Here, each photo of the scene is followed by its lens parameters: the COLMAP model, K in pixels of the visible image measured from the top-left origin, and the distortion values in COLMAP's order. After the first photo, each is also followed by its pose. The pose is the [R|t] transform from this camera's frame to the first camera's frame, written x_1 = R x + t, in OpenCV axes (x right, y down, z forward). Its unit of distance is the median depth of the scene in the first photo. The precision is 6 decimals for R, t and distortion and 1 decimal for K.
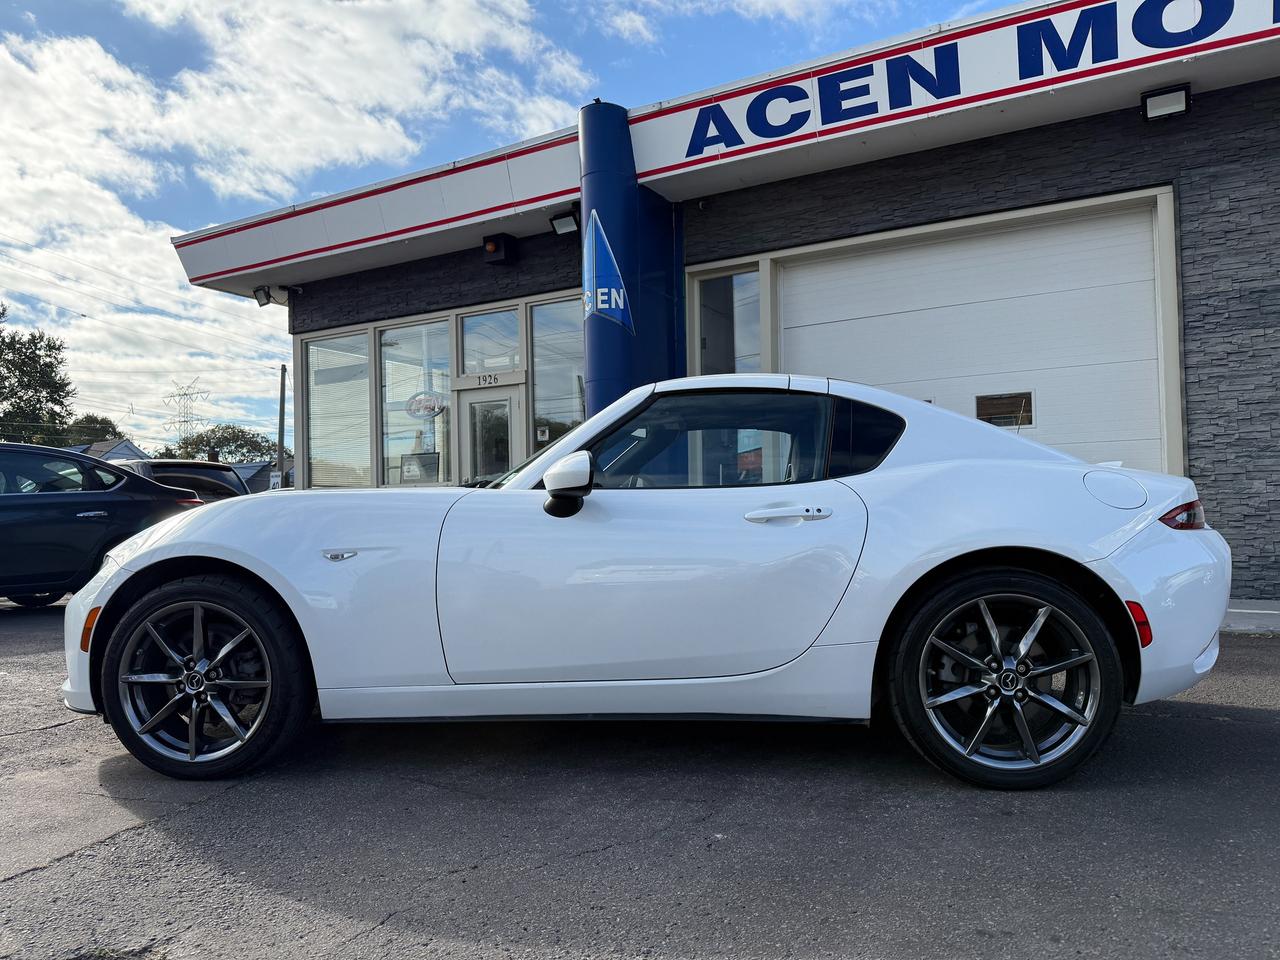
lens RADIAL K [[889.6, 0, 637.1], [0, 889.6, 485.7], [0, 0, 1]] dist [0.028572, -0.054548]
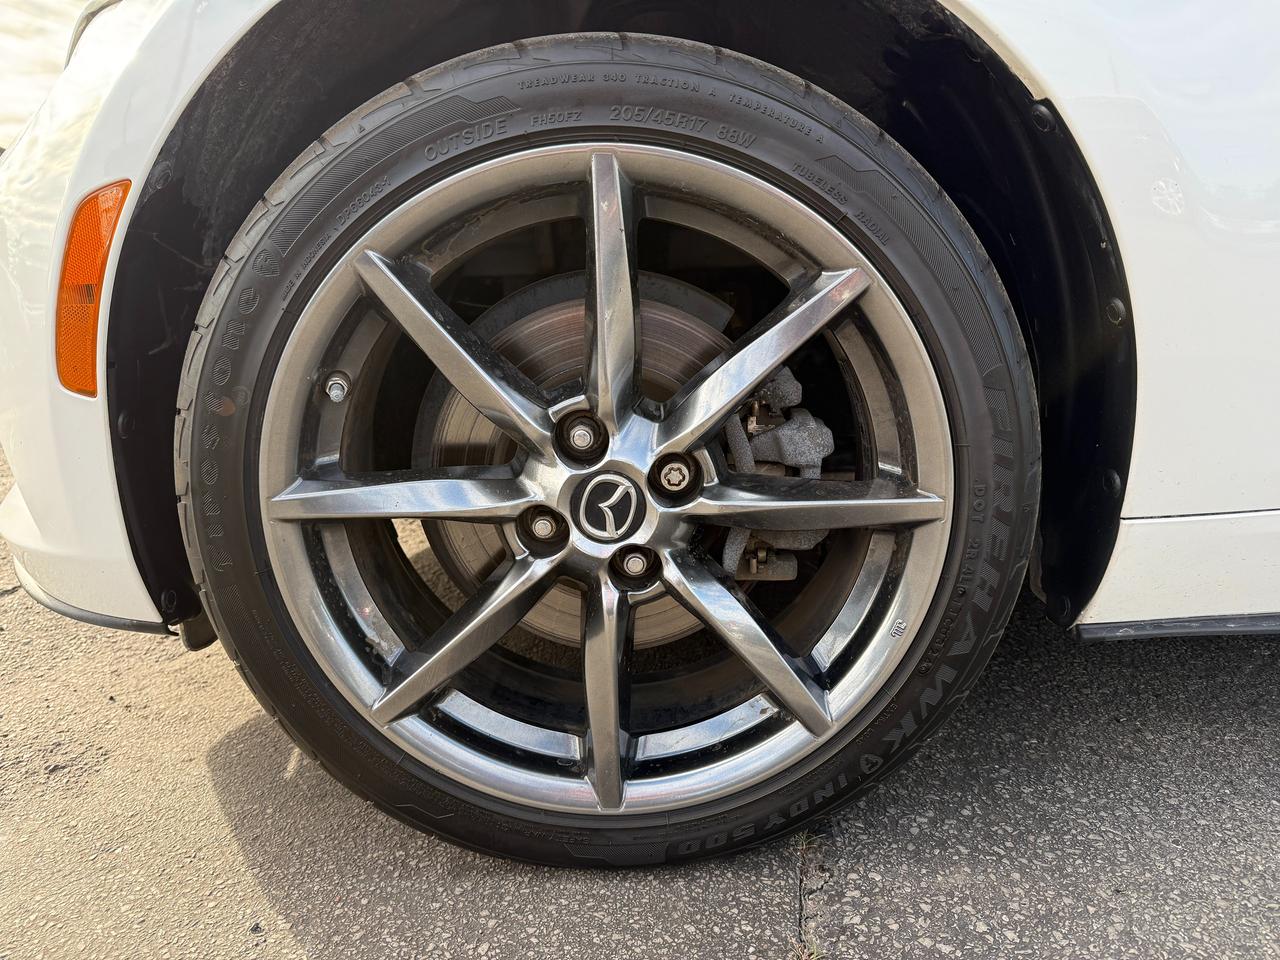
lens RADIAL K [[889.6, 0, 637.1], [0, 889.6, 485.7], [0, 0, 1]] dist [0.028572, -0.054548]
pose [[0.997011, -0.035070, 0.068840, -0.201070], [0.015400, 0.963368, 0.267739, 0.060433], [-0.075708, -0.265879, 0.961029, 0.310126]]
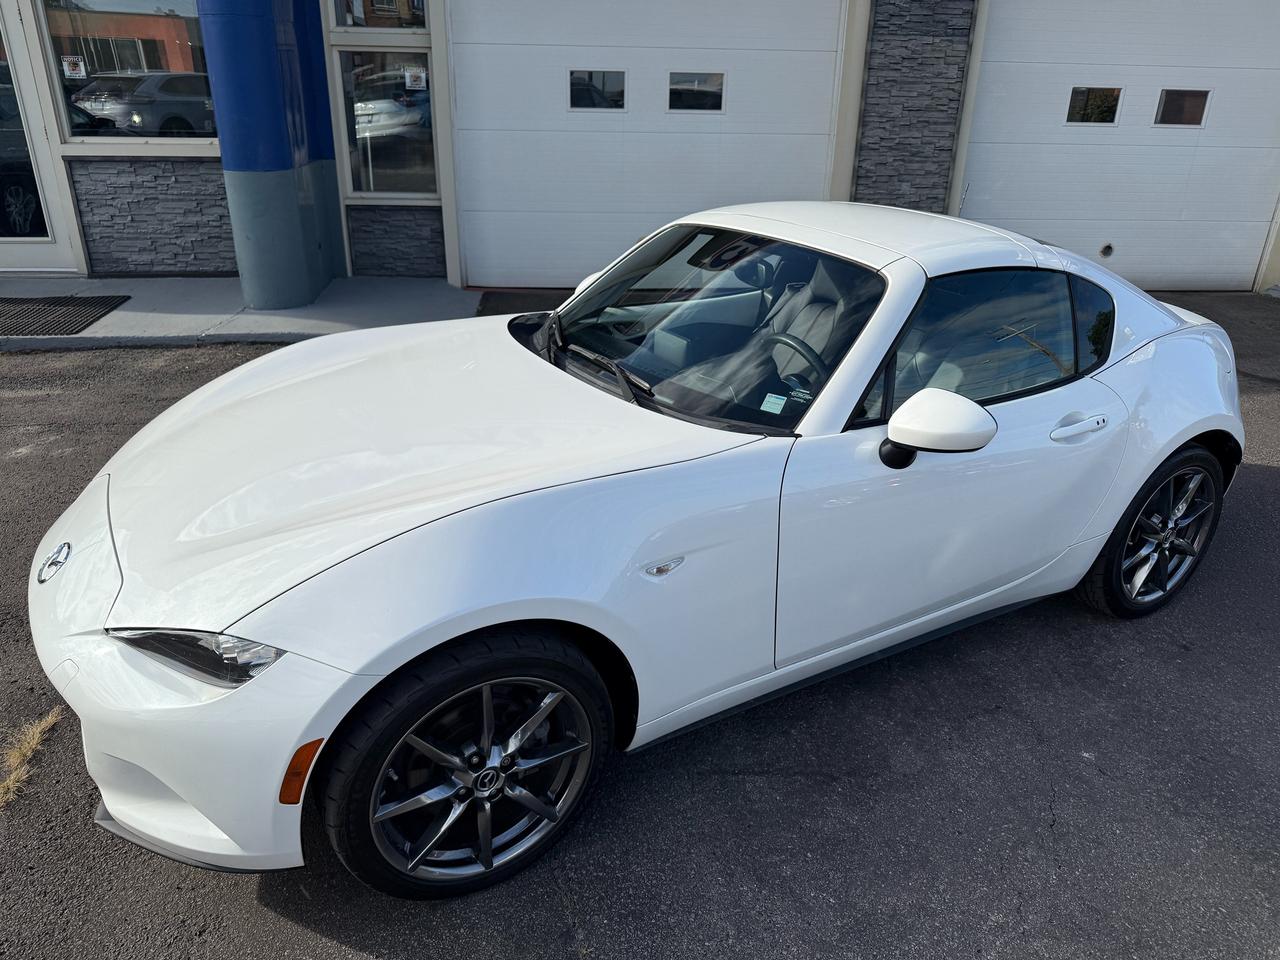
lens RADIAL K [[896.3, 0, 635.3], [0, 896.3, 484.9], [0, 0, 1]] dist [-0.011581, -0.003323]
pose [[0.815670, -0.197132, 0.543895, -0.291391], [-0.057439, 0.907912, 0.415207, -0.109925], [-0.575659, -0.369913, 0.729233, 0.207911]]
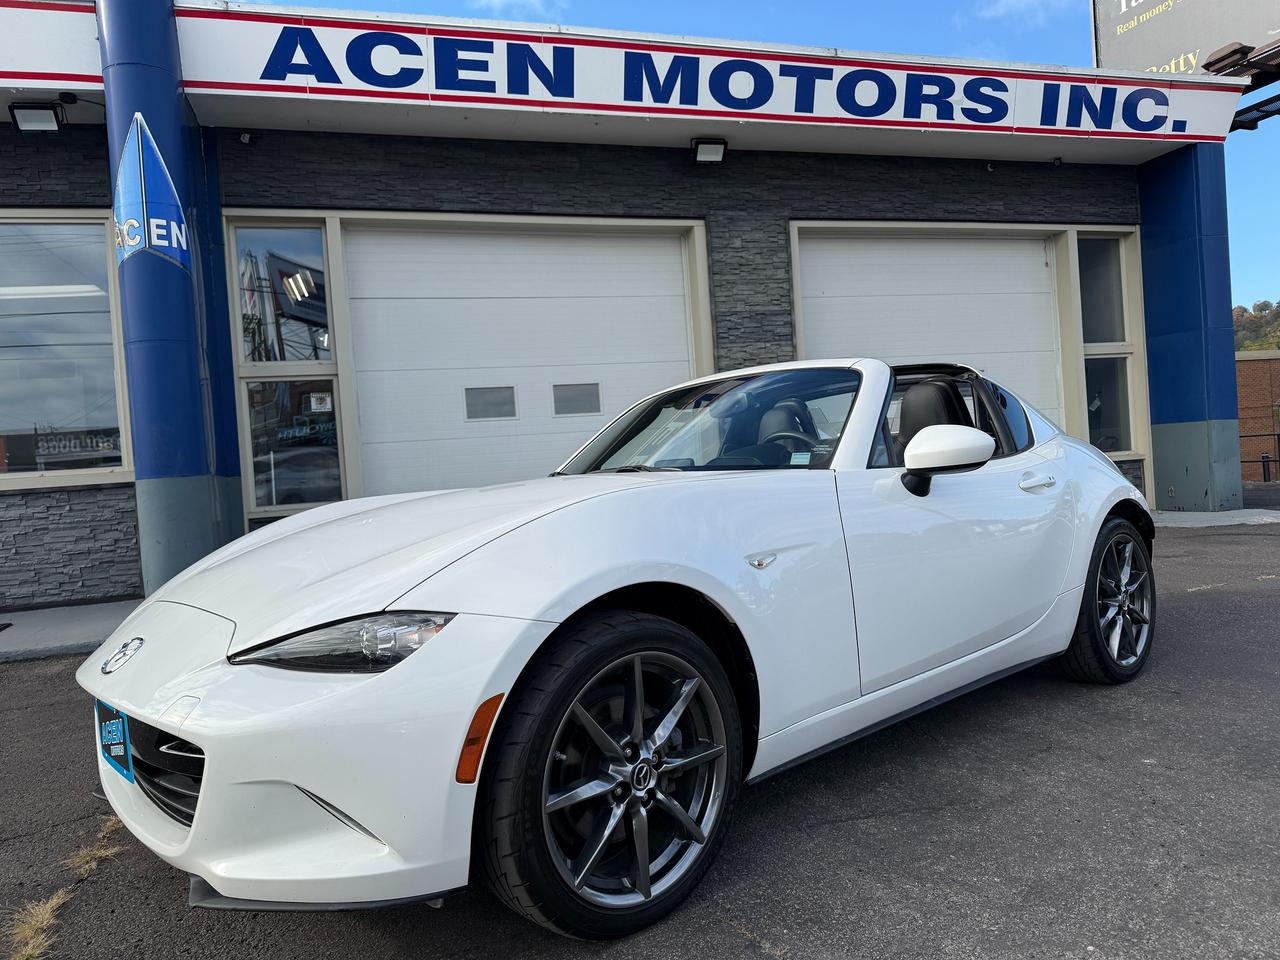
lens RADIAL K [[889.6, 0, 637.1], [0, 889.6, 485.7], [0, 0, 1]] dist [0.028572, -0.054548]
pose [[0.691265, -0.037799, 0.721612, -0.382735], [0.028216, 0.999281, 0.025314, -0.003467], [-0.722050, 0.002863, 0.691835, 0.220650]]
